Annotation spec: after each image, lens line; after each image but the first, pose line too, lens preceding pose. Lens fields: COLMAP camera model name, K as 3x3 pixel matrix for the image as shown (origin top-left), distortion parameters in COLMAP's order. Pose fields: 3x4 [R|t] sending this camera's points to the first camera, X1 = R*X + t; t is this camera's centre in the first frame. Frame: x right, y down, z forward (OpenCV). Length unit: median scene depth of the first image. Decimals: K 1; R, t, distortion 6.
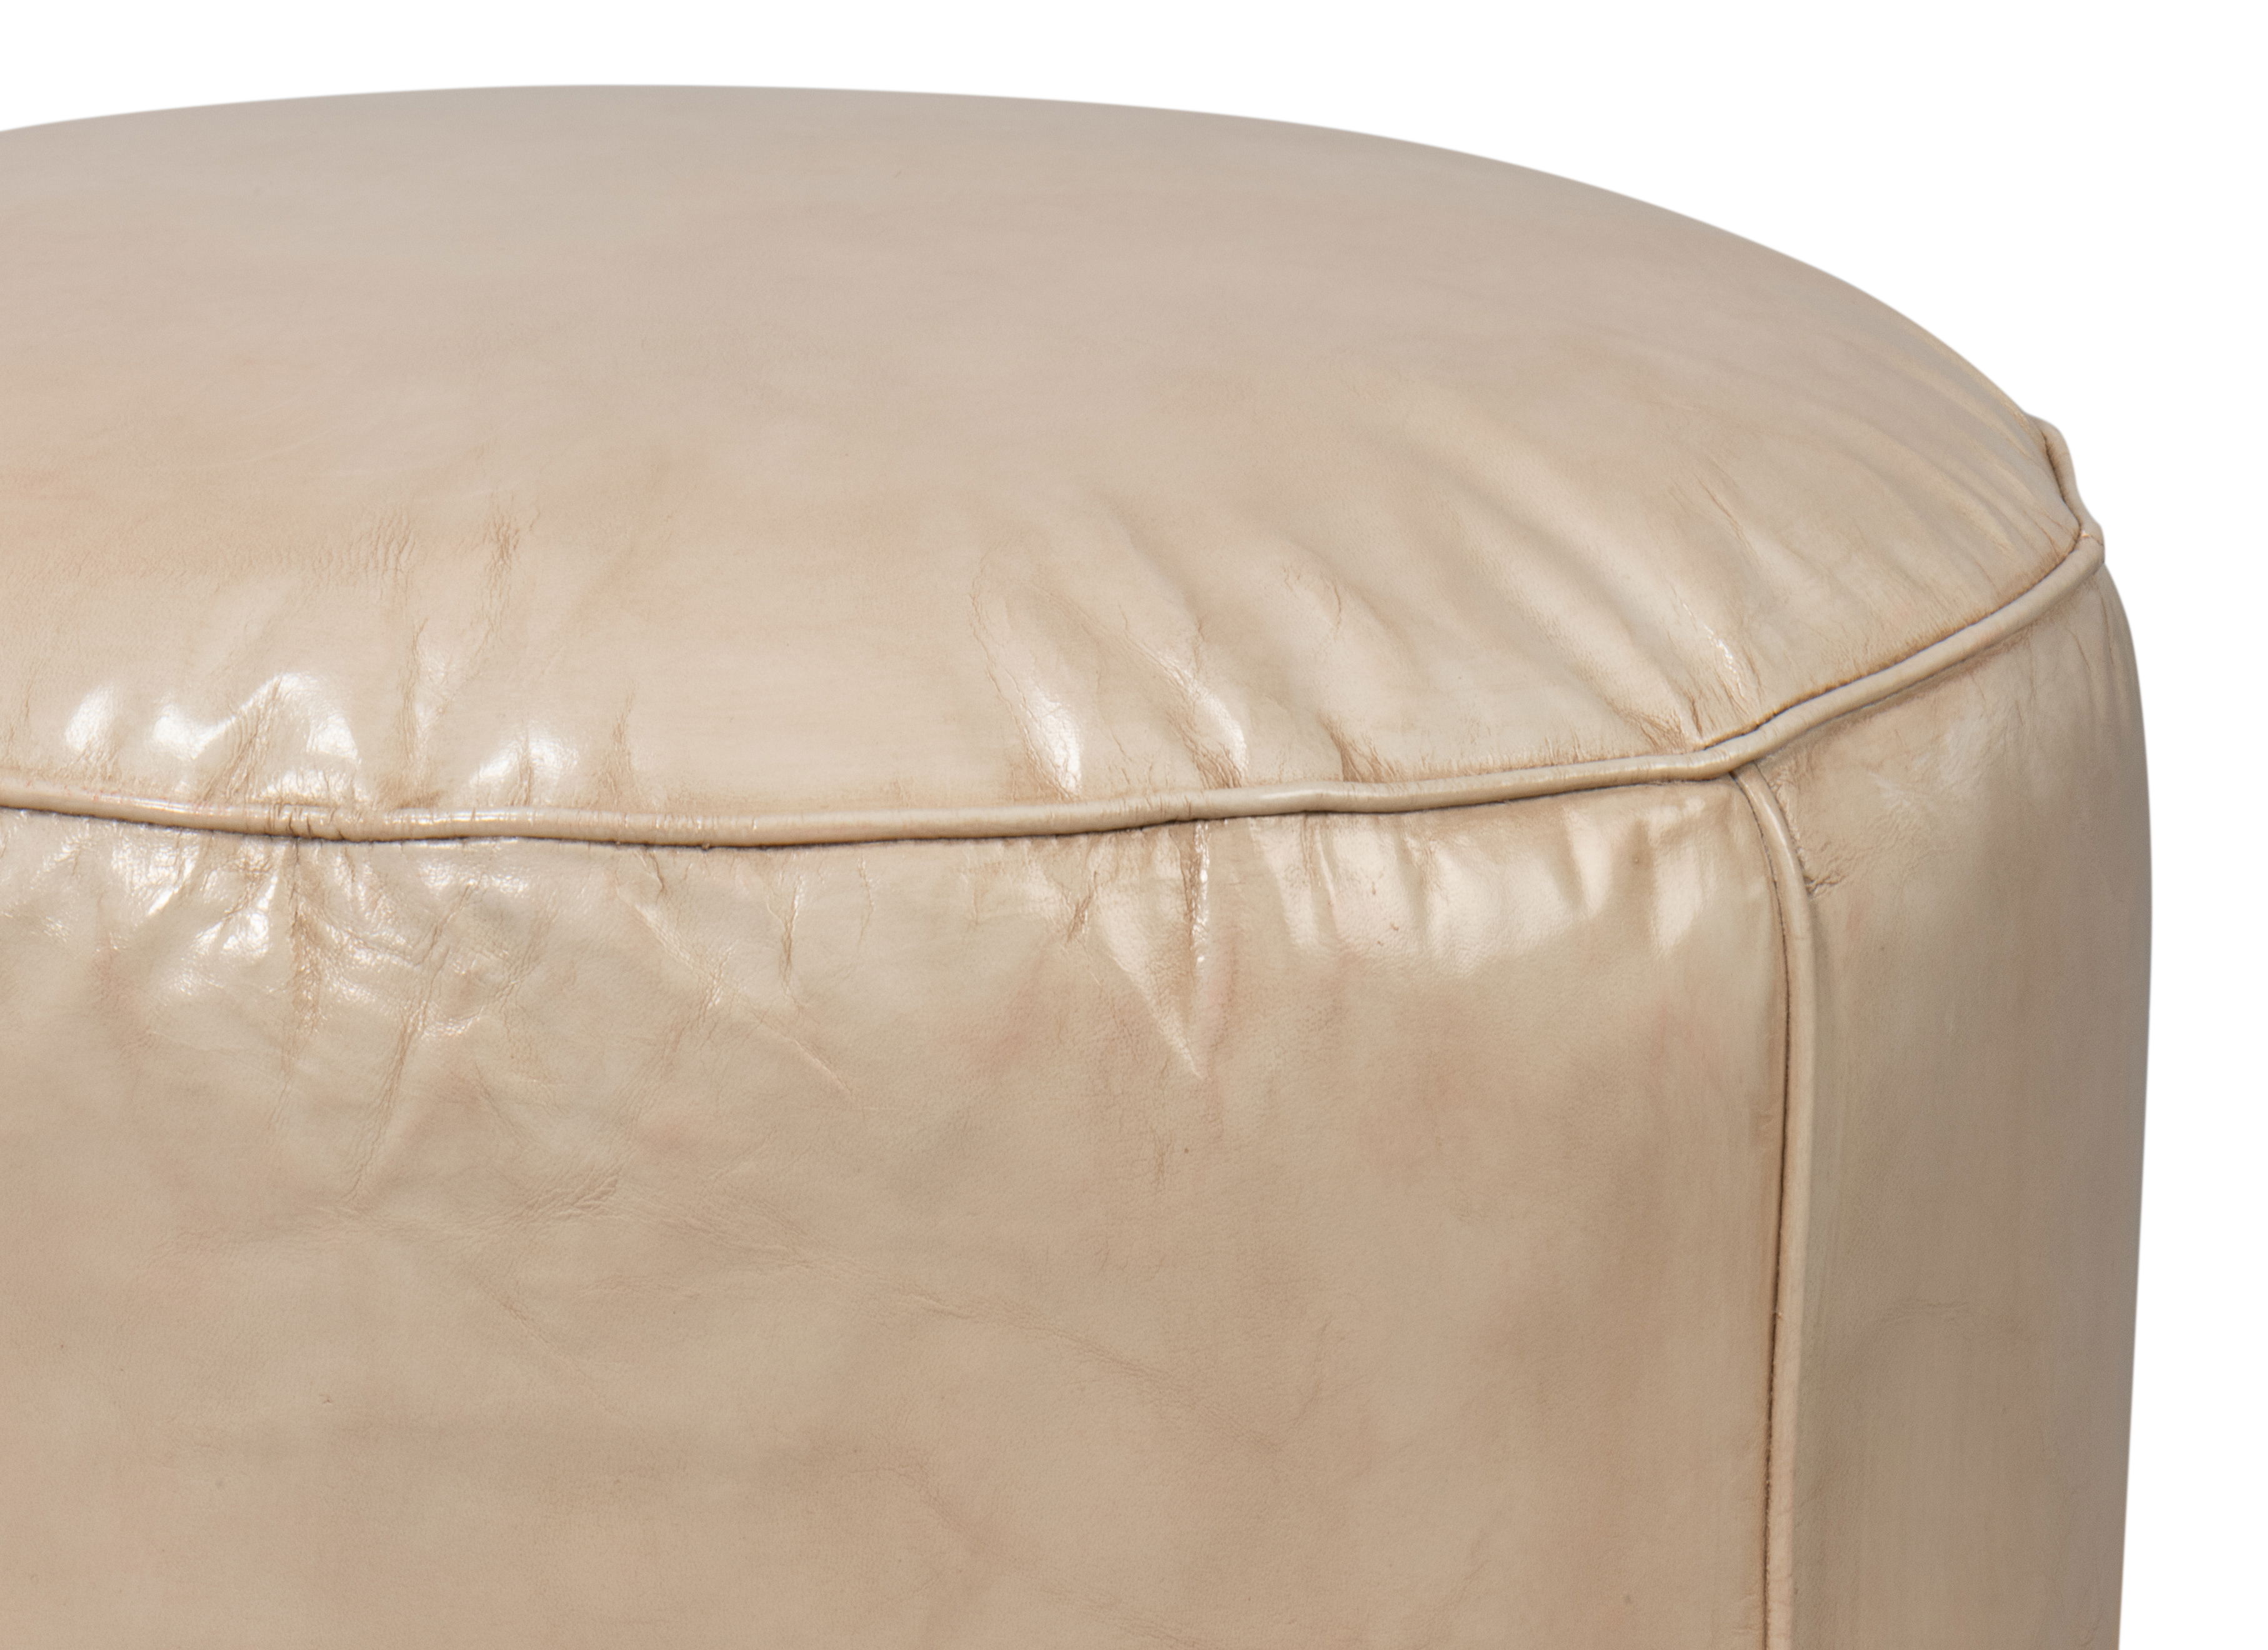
lens RADIAL K [[9584.8, 0, 1136.9], [0, 9584.8, 819.9], [0, 0, 1]] dist [-0.005315, 0.000000]
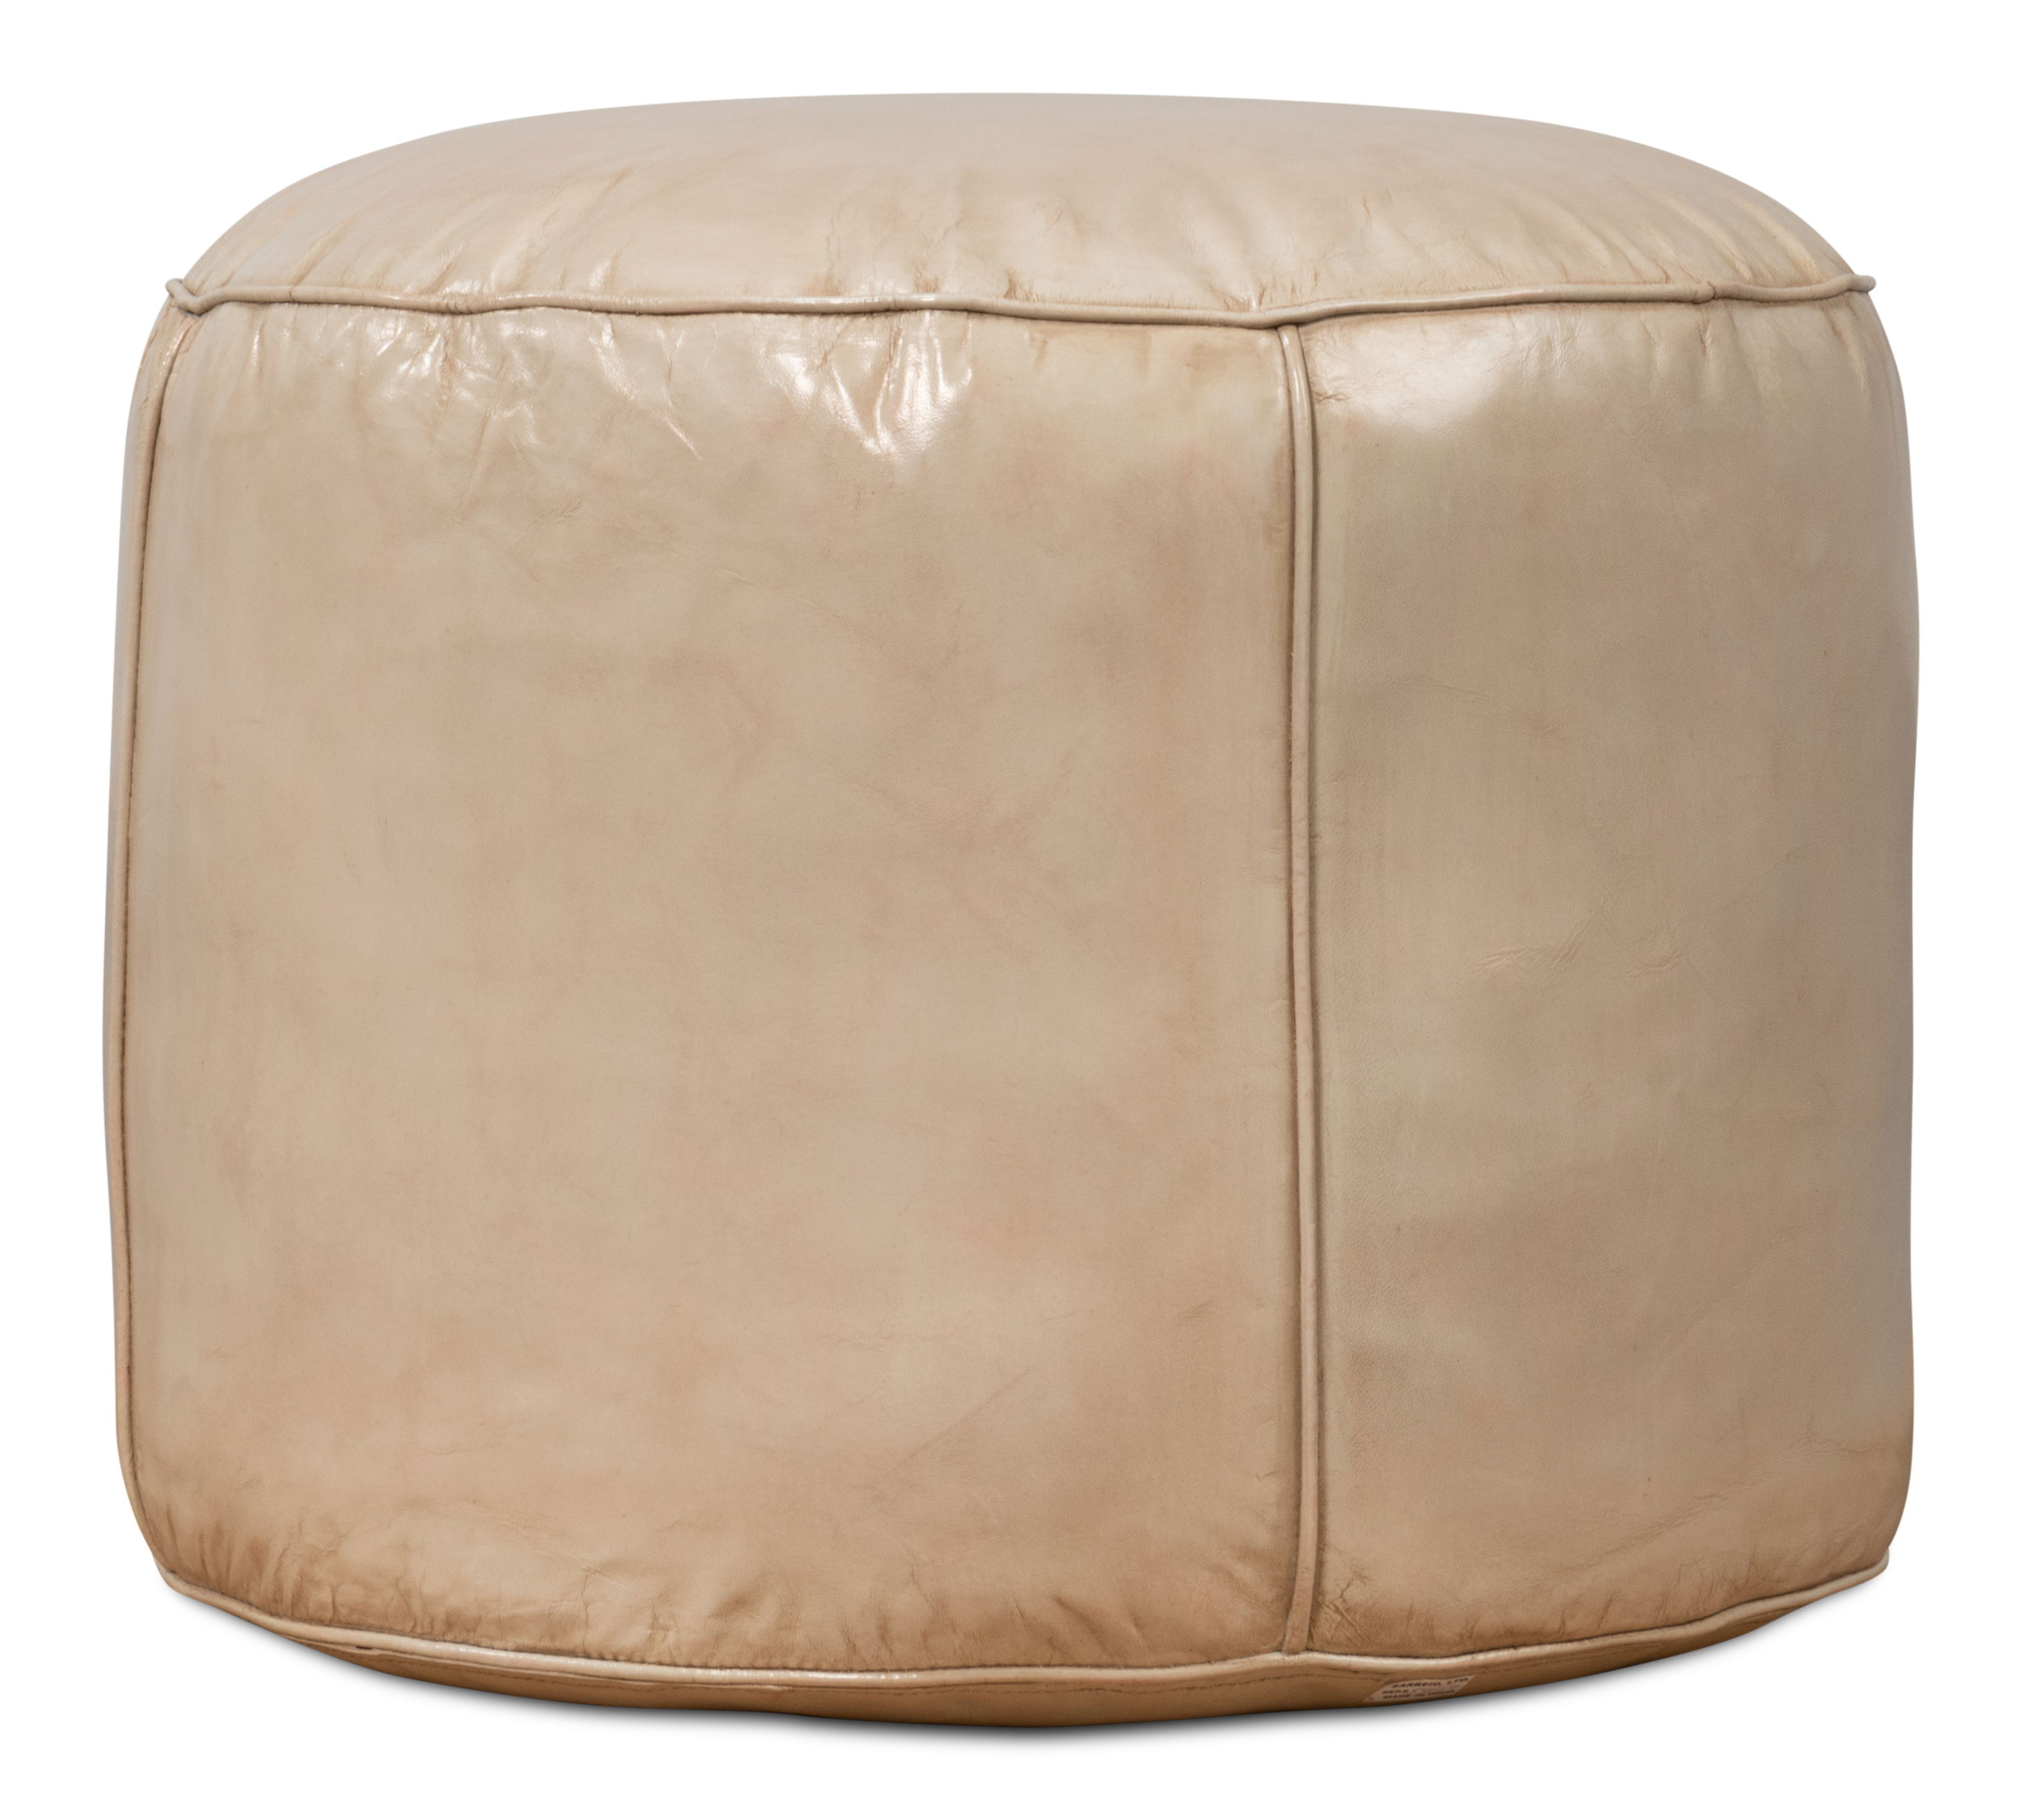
lens RADIAL K [[10785.6, 0, 1019.8], [0, 10785.6, 906.2], [0, 0, 1]] dist [0.022187, 0.000000]
pose [[0.878153, 0.028471, -0.477532, 0.964007], [-0.109092, 0.983844, -0.141954, 0.382430], [0.465775, 0.176752, 0.867071, -0.677514]]
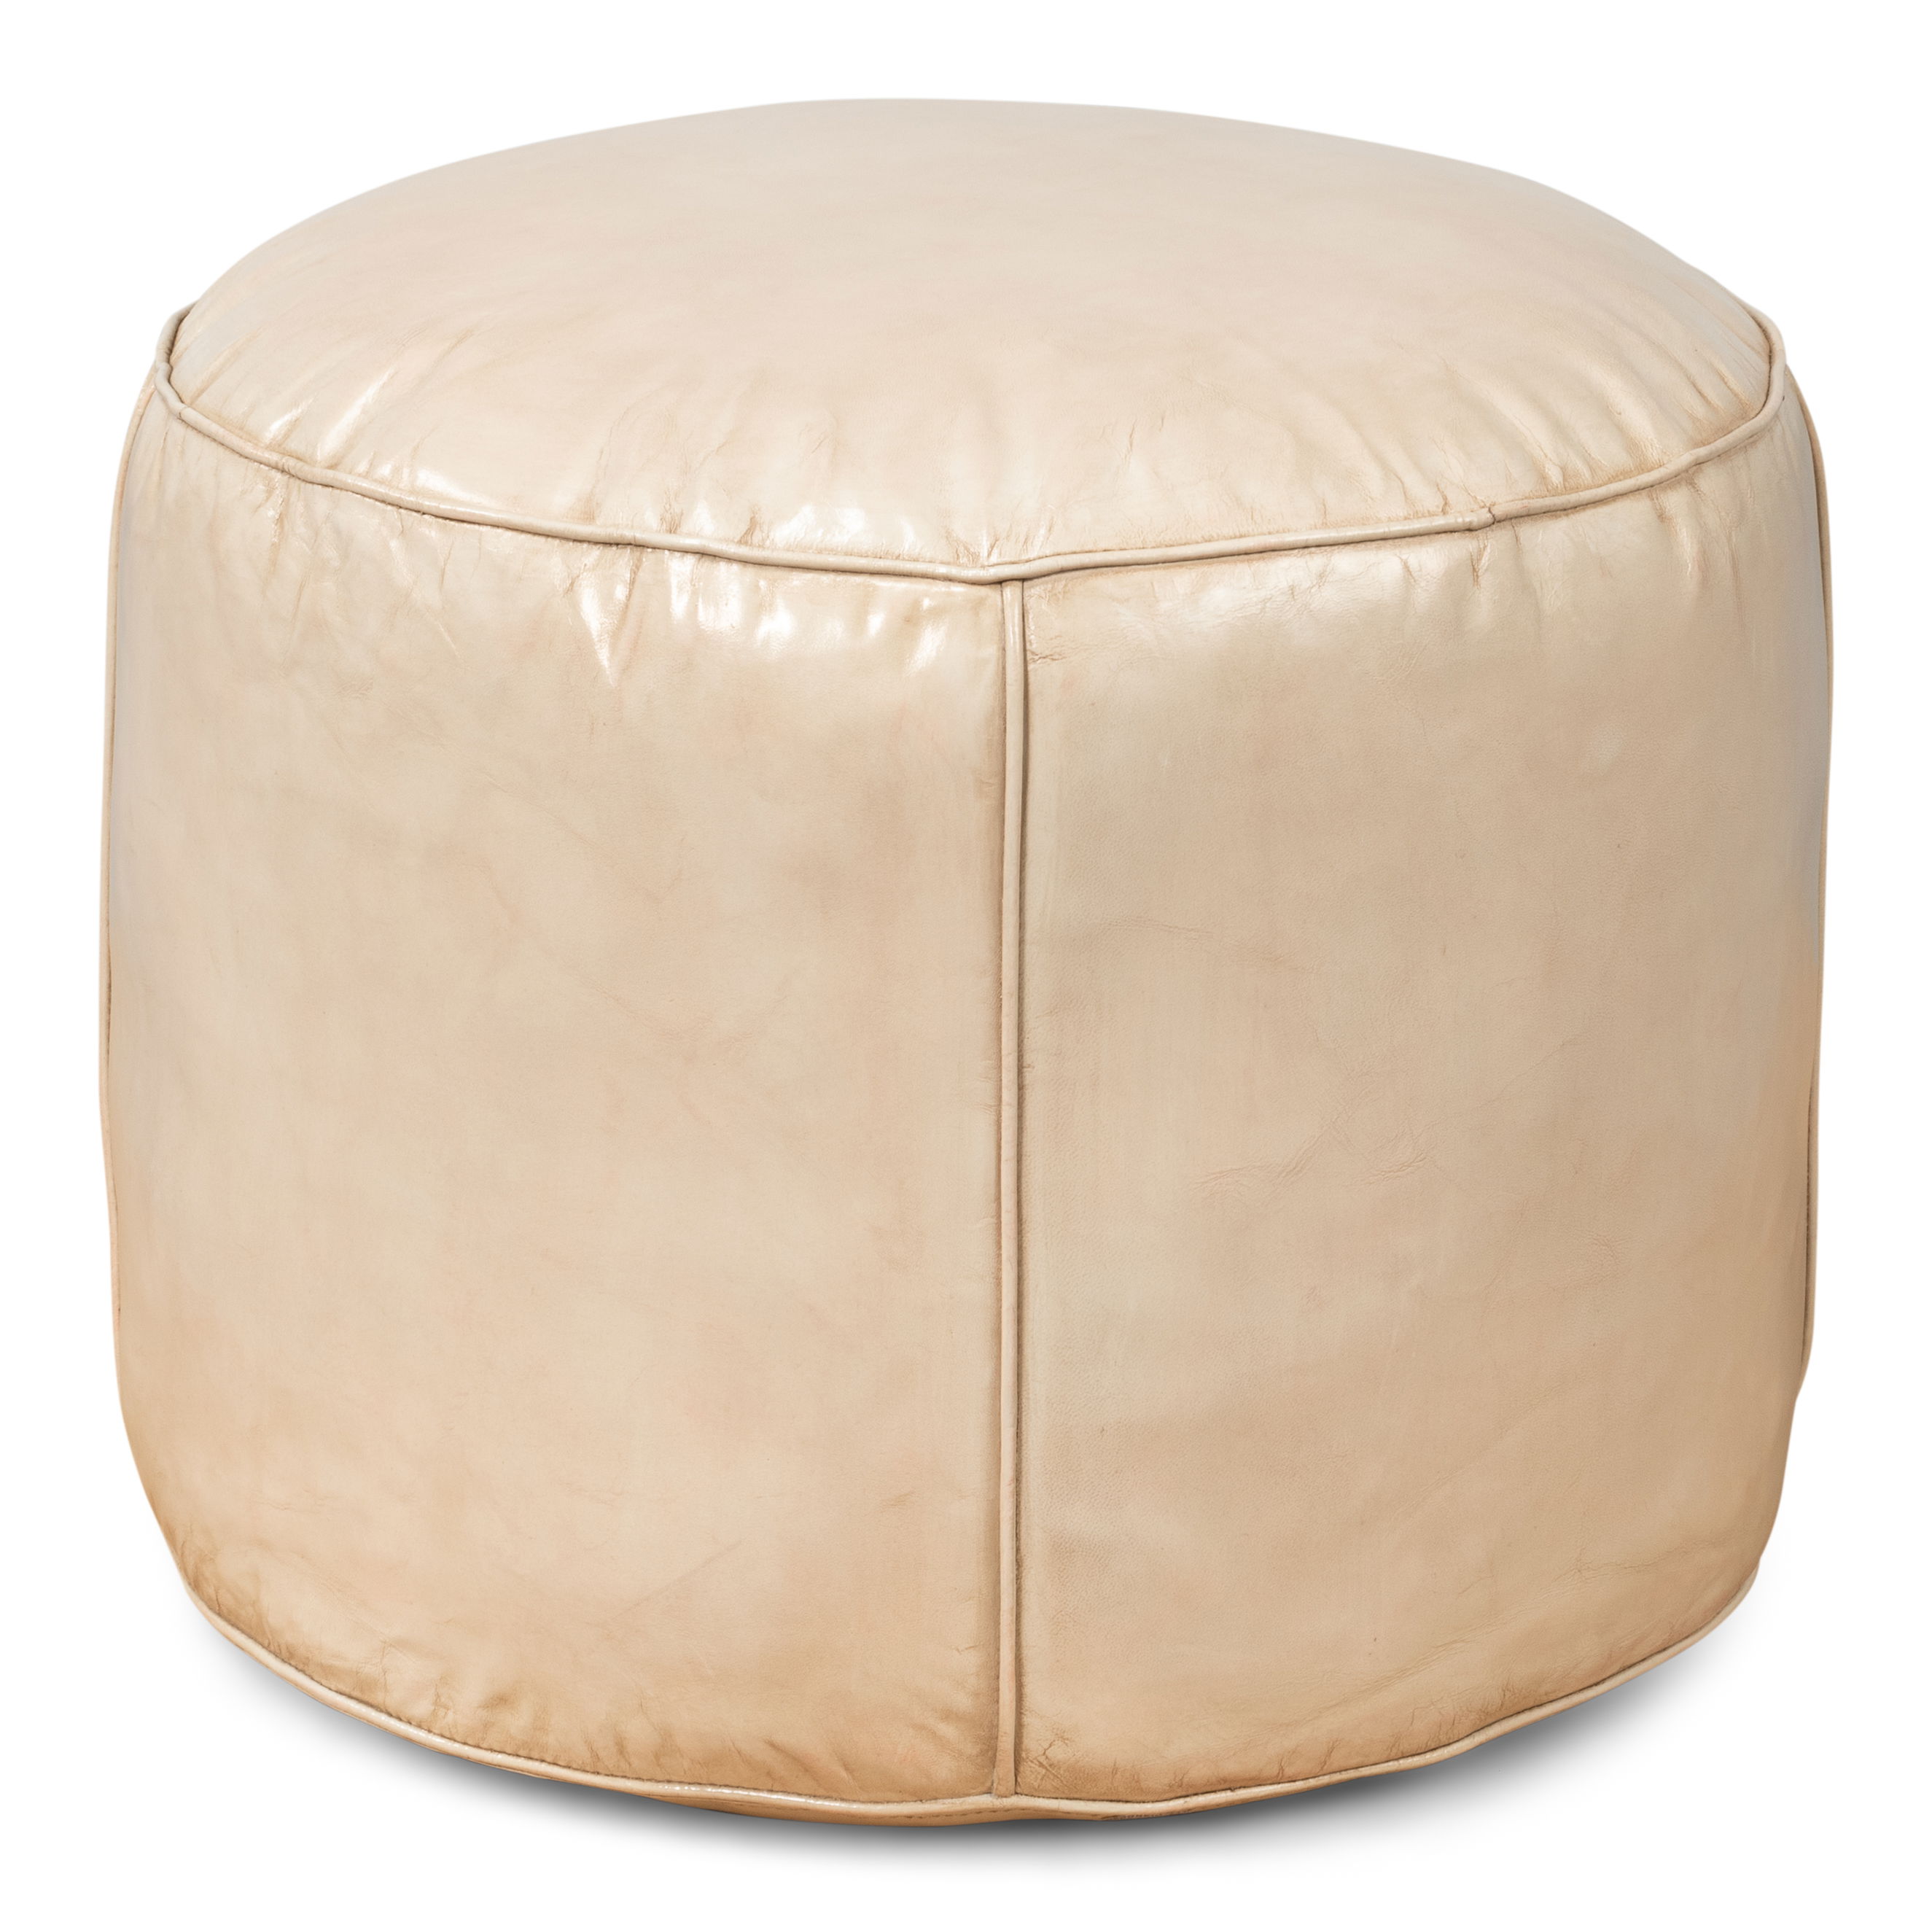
lens RADIAL K [[8187.5, 0, 955.2], [0, 8187.5, 1051.5], [0, 0, 1]] dist [0.021712, 0.000000]
pose [[0.730594, 0.208852, -0.650087, 1.066299], [-0.166745, 0.977820, 0.126748, -0.111679], [0.662140, 0.015797, 0.749214, -0.116528]]
